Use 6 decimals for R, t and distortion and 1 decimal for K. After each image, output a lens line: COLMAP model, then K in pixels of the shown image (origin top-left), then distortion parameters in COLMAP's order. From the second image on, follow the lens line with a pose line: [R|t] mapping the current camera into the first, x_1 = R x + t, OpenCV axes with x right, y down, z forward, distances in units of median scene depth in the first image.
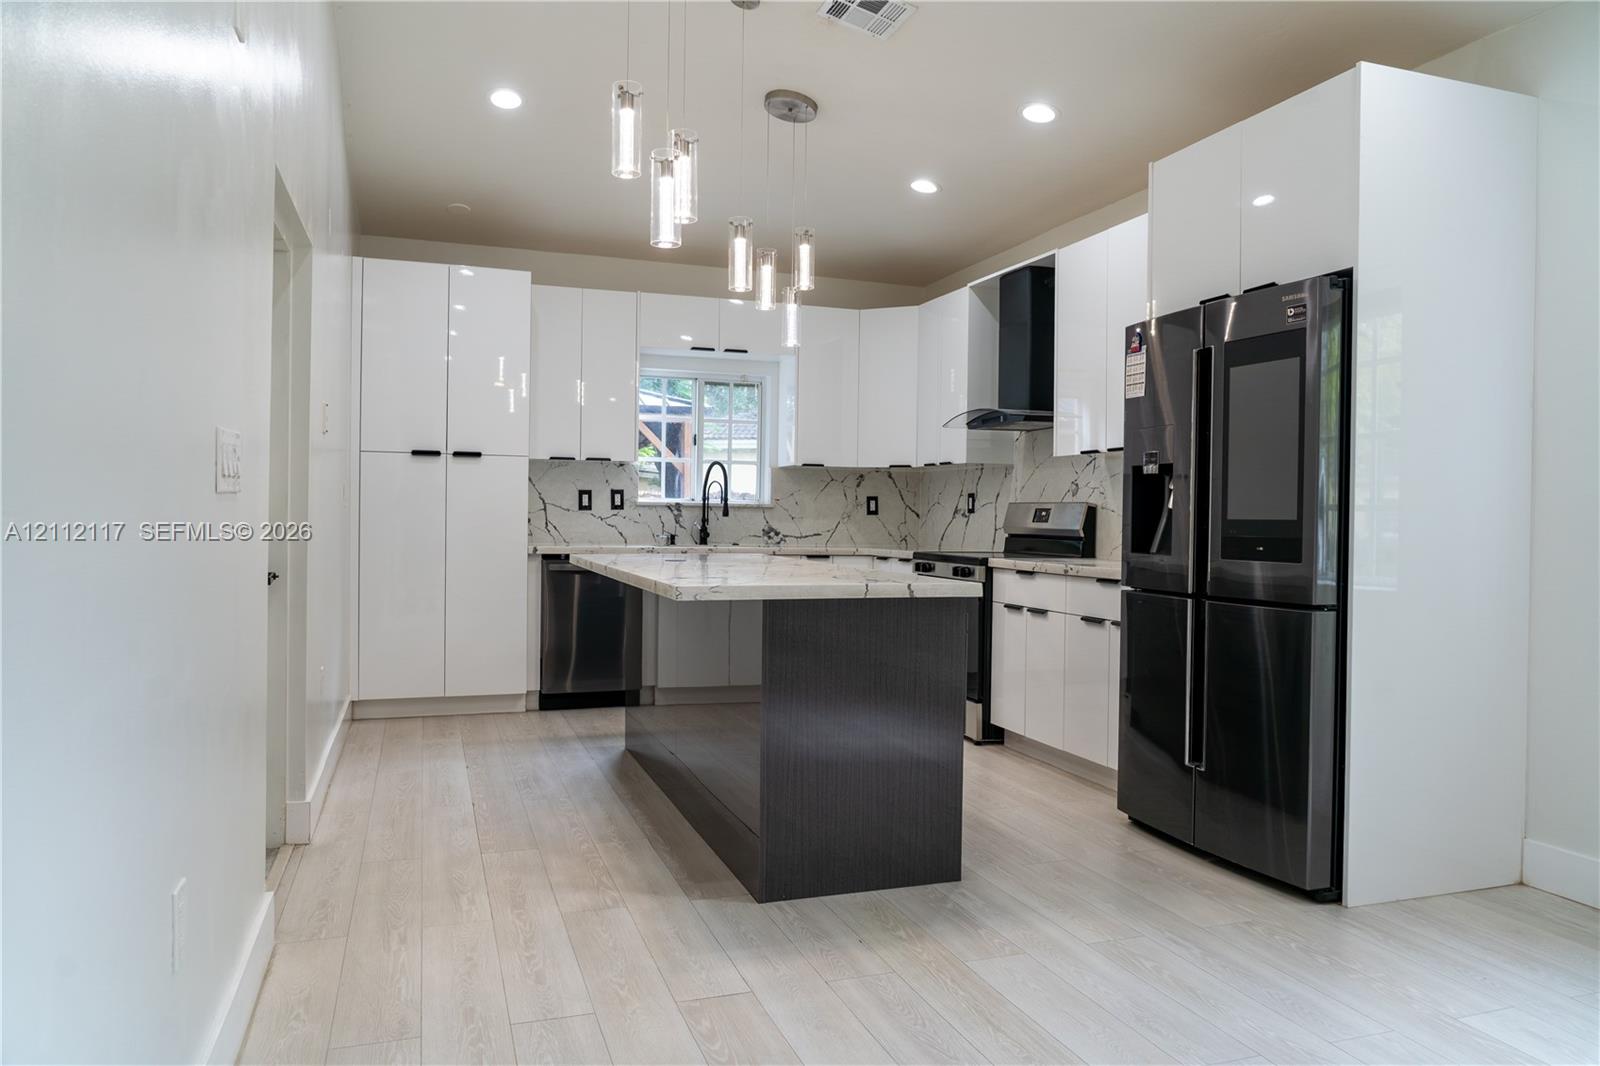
lens RADIAL K [[1084.9, 0, 801.6], [0, 1084.9, 524.2], [0, 0, 1]] dist [-0.006048, -0.002876]
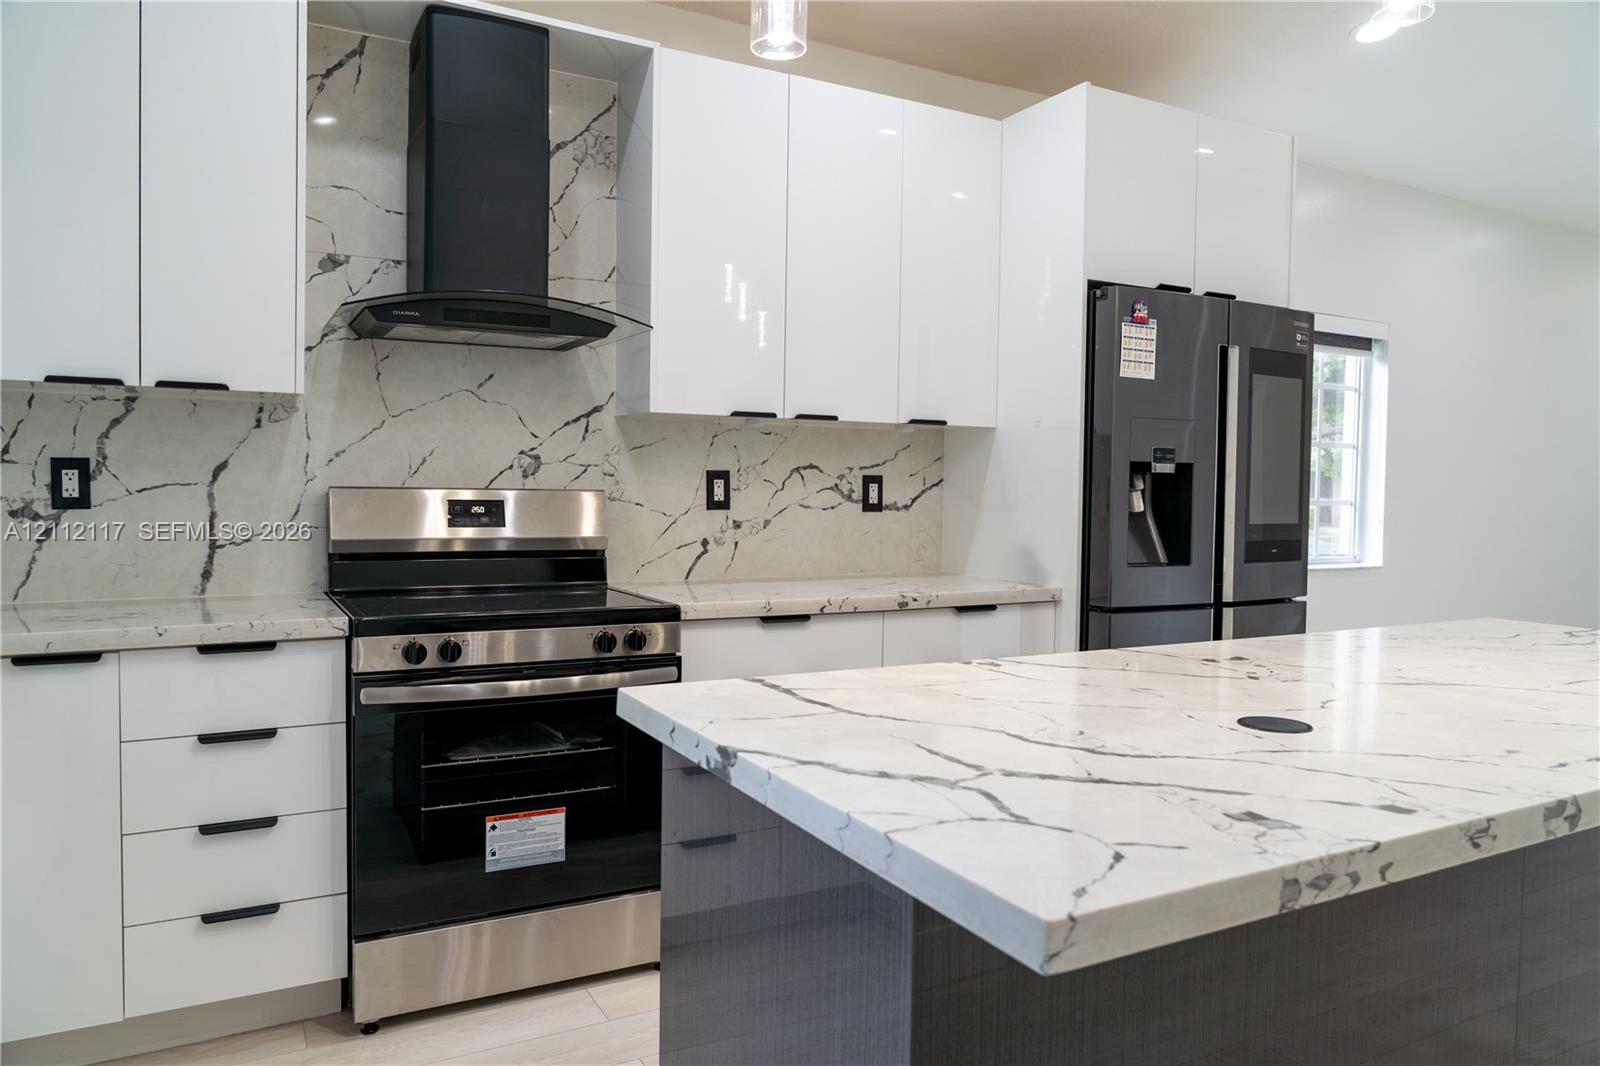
lens RADIAL K [[1084.9, 0, 800.2], [0, 1084.9, 541.2], [0, 0, 1]] dist [-0.006048, -0.002876]
pose [[-0.175487, -0.043590, 0.983516, -0.286672], [-0.003486, 0.999041, 0.043656, -0.017220], [-0.984476, 0.004232, -0.175470, 0.862546]]
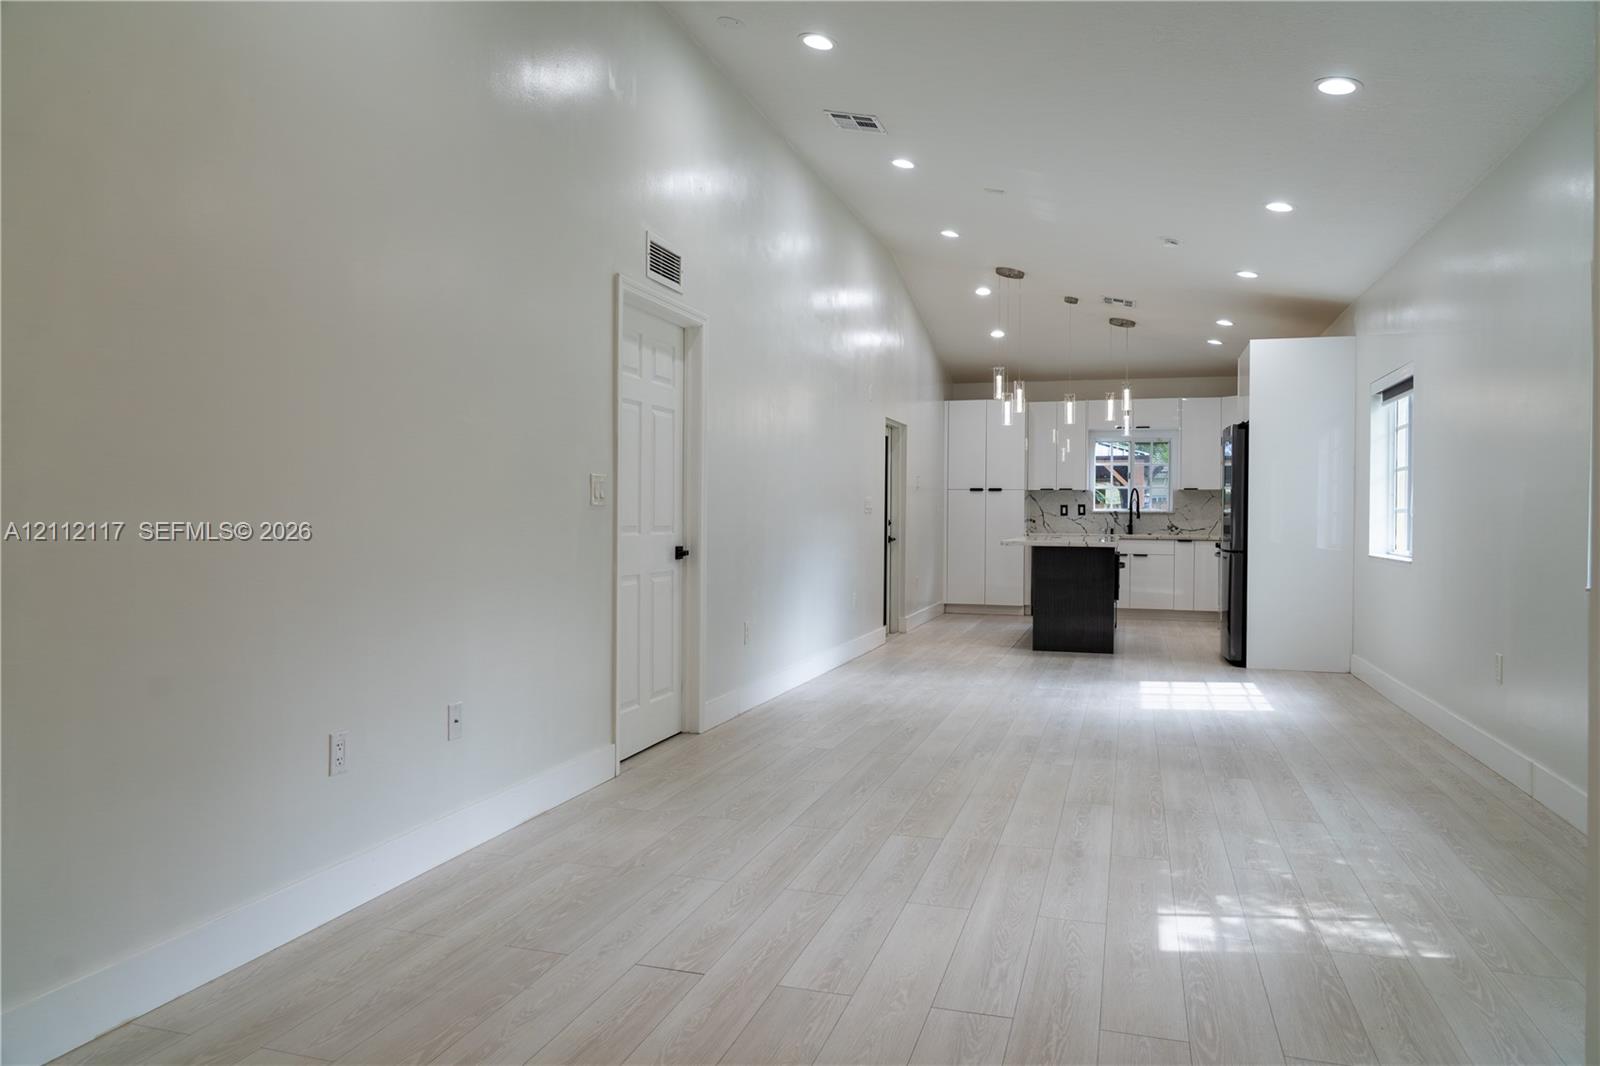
lens RADIAL K [[1084.9, 0, 801.4], [0, 1084.9, 528.8], [0, 0, 1]] dist [-0.006048, -0.002876]
pose [[0.808470, -0.001309, -0.588535, 0.539636], [0.000559, 0.999999, -0.001456, 0.012318], [0.588537, 0.000848, 0.808470, -0.792086]]
